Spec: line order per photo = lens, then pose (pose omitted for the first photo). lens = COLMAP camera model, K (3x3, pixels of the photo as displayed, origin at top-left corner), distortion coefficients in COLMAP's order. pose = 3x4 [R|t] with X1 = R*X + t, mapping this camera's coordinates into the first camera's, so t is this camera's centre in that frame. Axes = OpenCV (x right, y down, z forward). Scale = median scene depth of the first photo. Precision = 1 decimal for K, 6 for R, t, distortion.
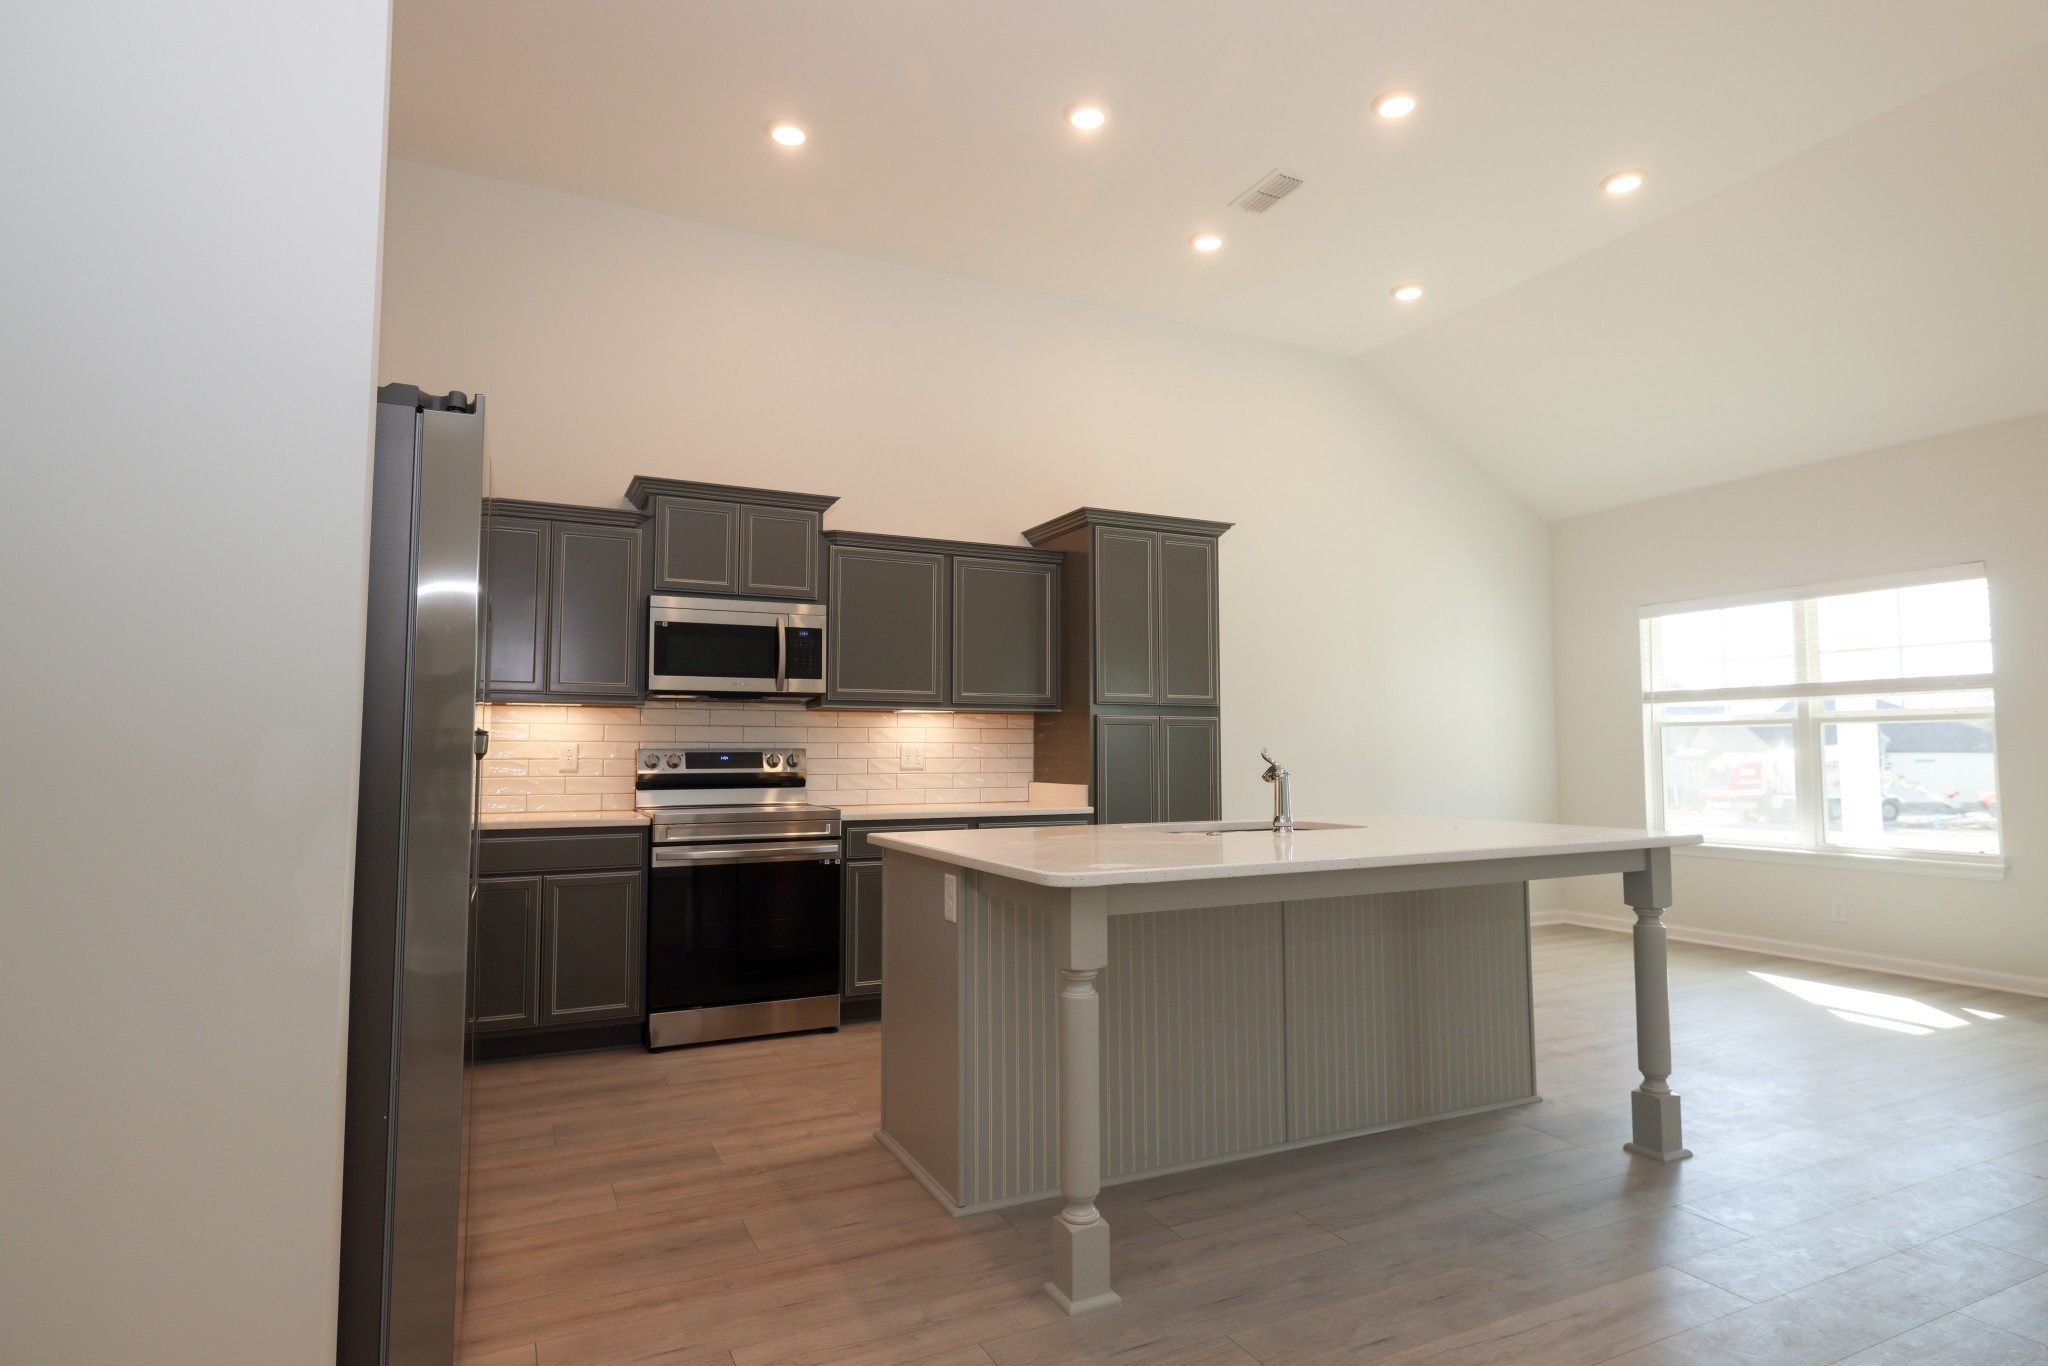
lens RADIAL K [[1077.2, 0, 1019.6], [0, 1077.2, 684.6], [0, 0, 1]] dist [-0.002429, 0.001910]
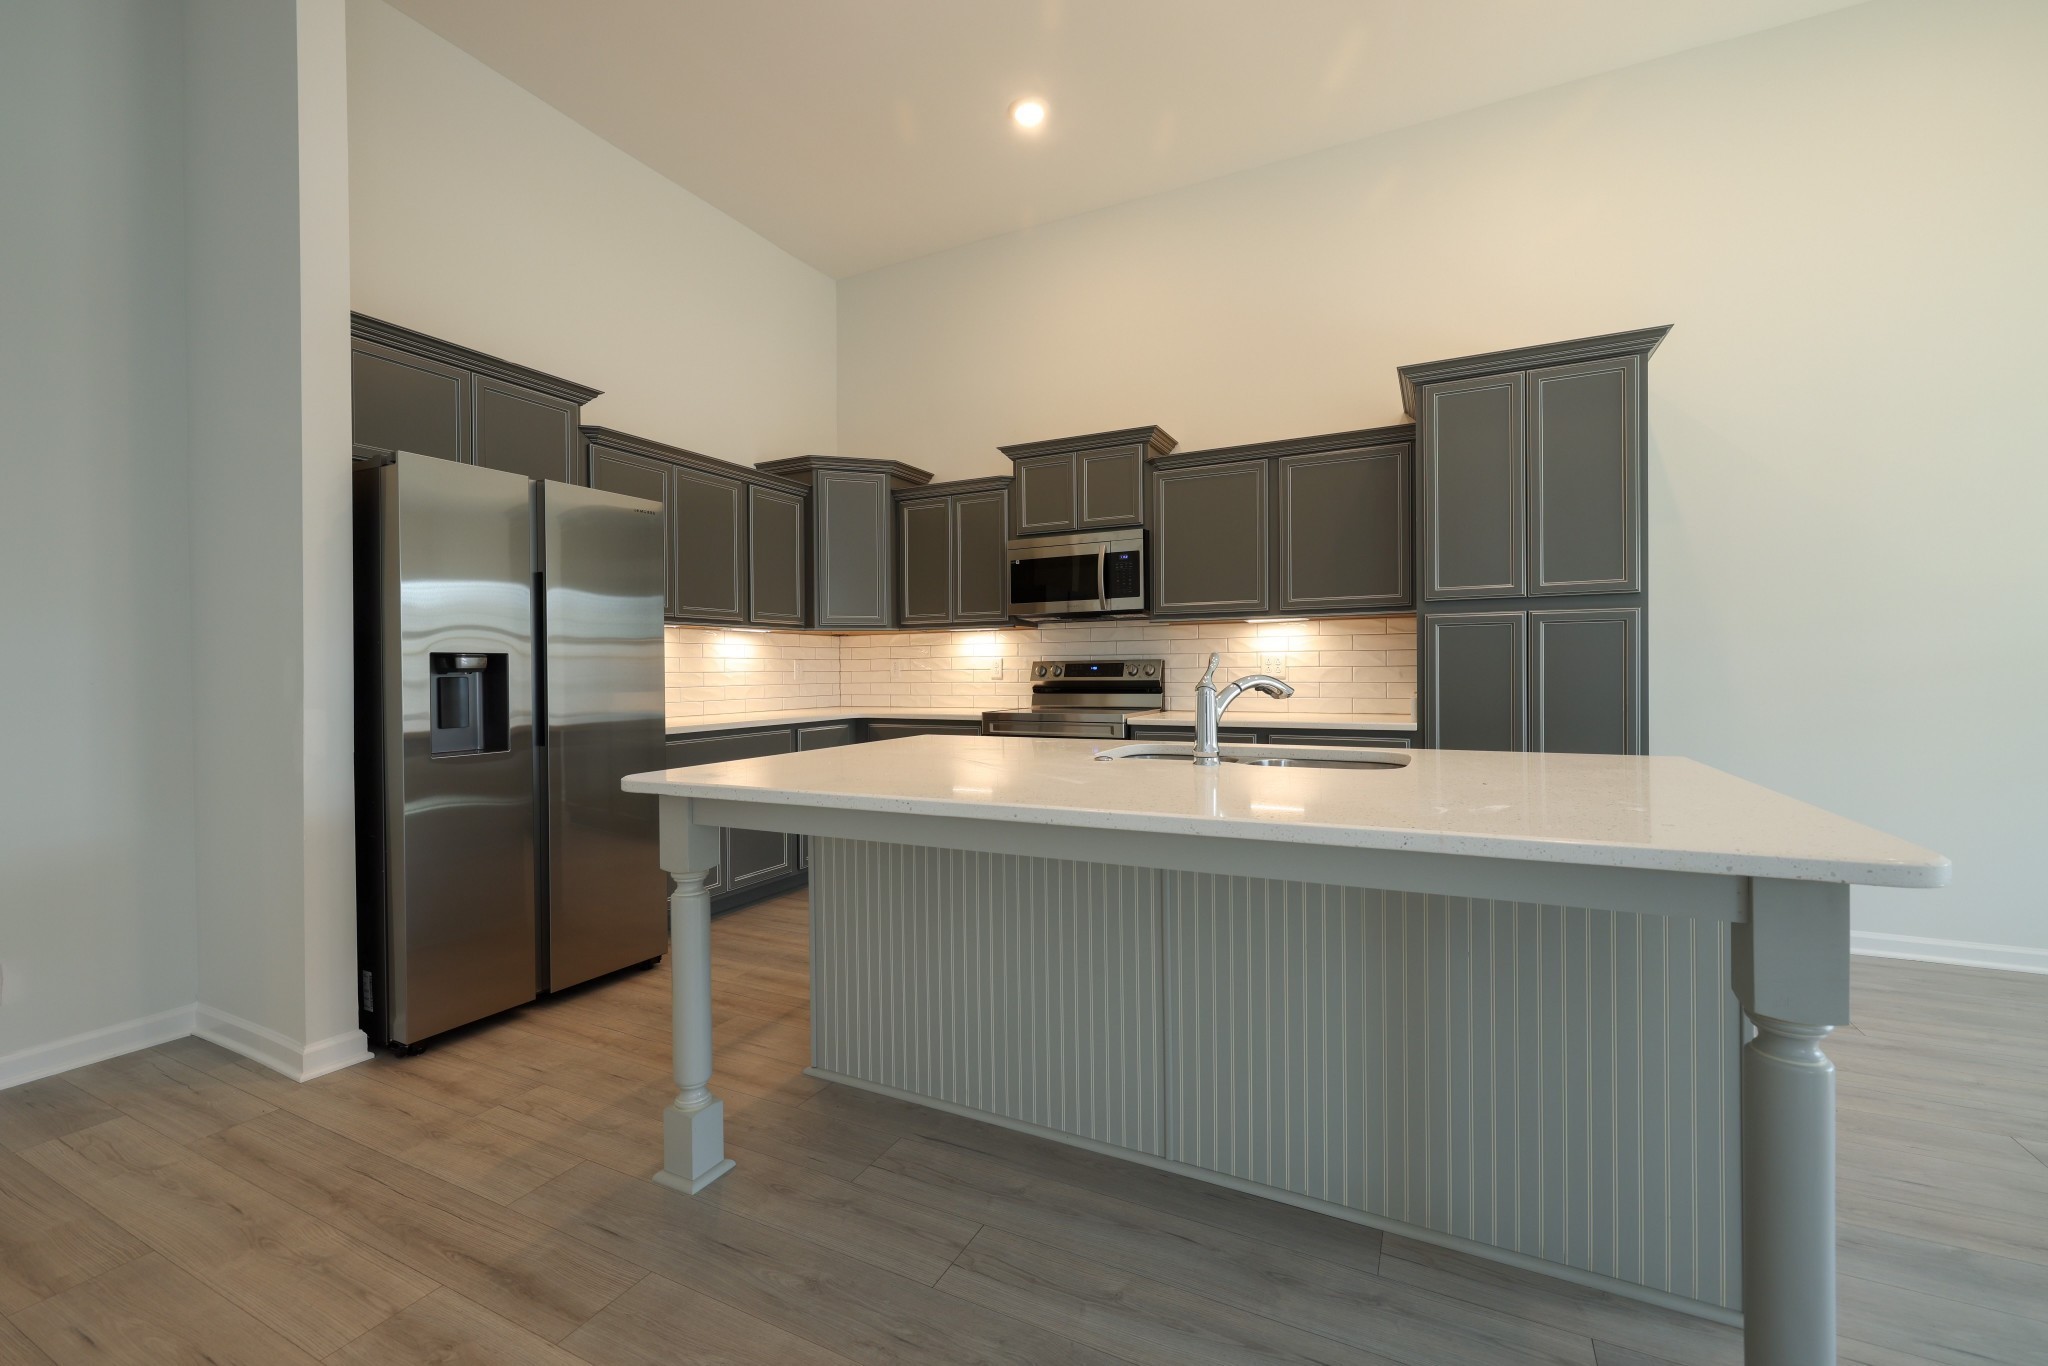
lens RADIAL K [[847.5, 0, 1022.8], [0, 847.5, 677.5], [0, 0, 1]] dist [-0.000903, -0.000124]
pose [[0.607635, 0.003828, -0.794207, 0.469070], [0.060354, 0.996874, 0.050981, 0.028211], [0.791920, -0.078912, 0.605505, 0.401783]]
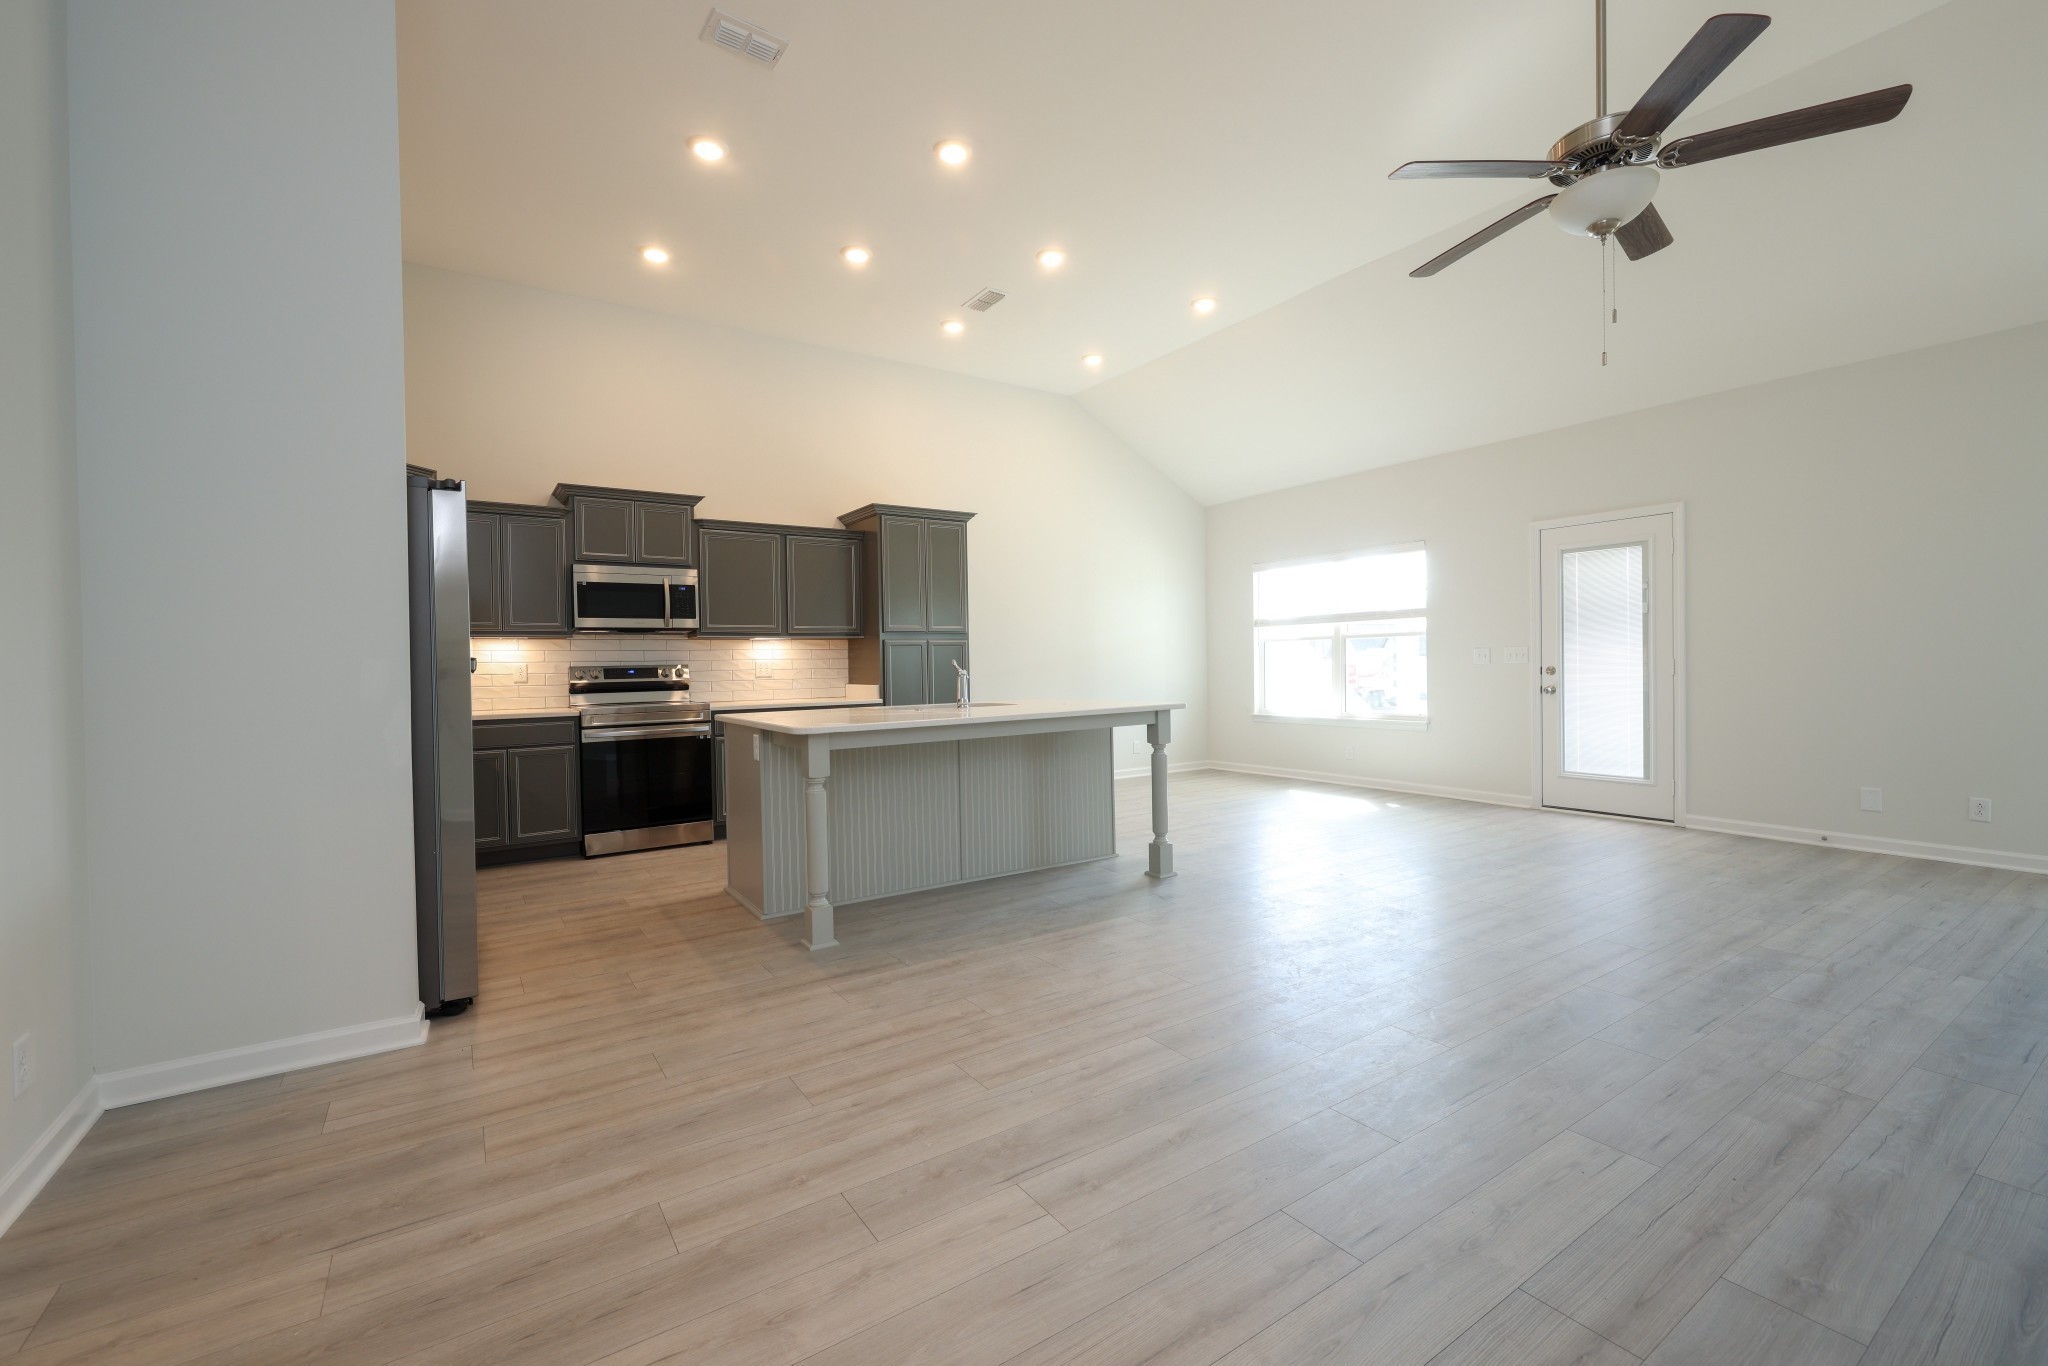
lens RADIAL K [[847.5, 0, 1012.4], [0, 847.5, 675.3], [0, 0, 1]] dist [-0.000903, -0.000124]
pose [[0.991072, -0.018004, 0.132103, 0.106590], [0.007930, 0.997046, 0.076393, -0.014226], [-0.133088, -0.074663, 0.988288, -0.264057]]
